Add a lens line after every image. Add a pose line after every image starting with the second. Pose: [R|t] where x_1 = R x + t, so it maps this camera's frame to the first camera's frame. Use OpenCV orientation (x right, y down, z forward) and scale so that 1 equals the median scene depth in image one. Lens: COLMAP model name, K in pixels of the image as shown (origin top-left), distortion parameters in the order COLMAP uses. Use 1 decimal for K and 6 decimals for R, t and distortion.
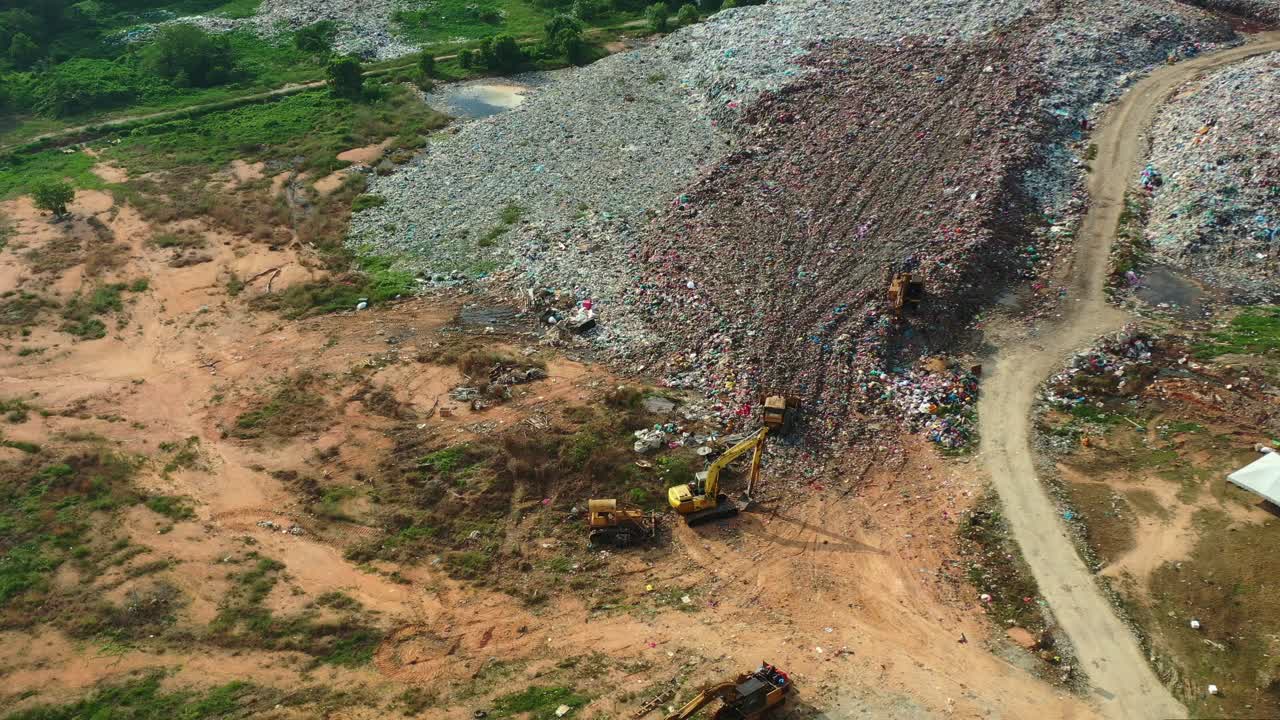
lens RADIAL K [[1451.9, 0, 640.0], [0, 1451.9, 360.0], [0, 0, 1]] dist [0.011762, -0.002142]
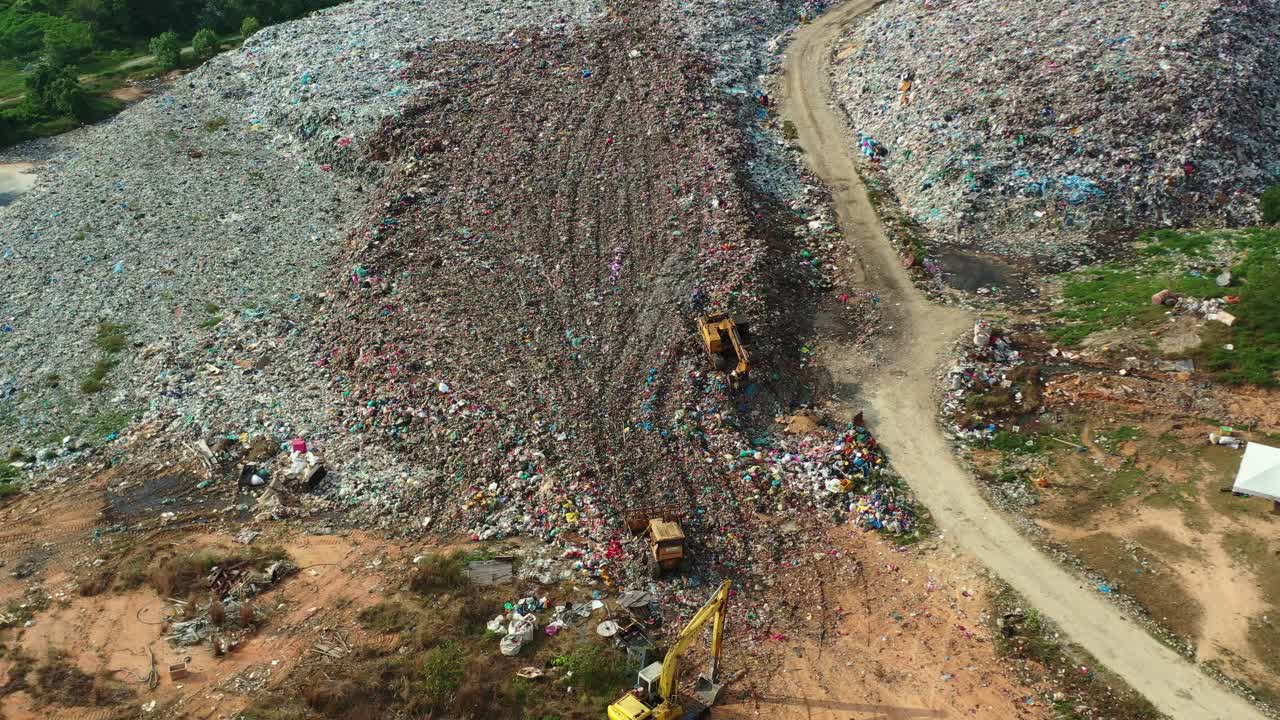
lens RADIAL K [[1451.9, 0, 640.0], [0, 1451.9, 360.0], [0, 0, 1]] dist [0.011762, -0.002142]
pose [[0.903411, -0.208976, 0.374404, -0.134622], [0.213257, 0.976521, 0.030477, -0.061768], [-0.371982, 0.052311, 0.926765, 0.271631]]
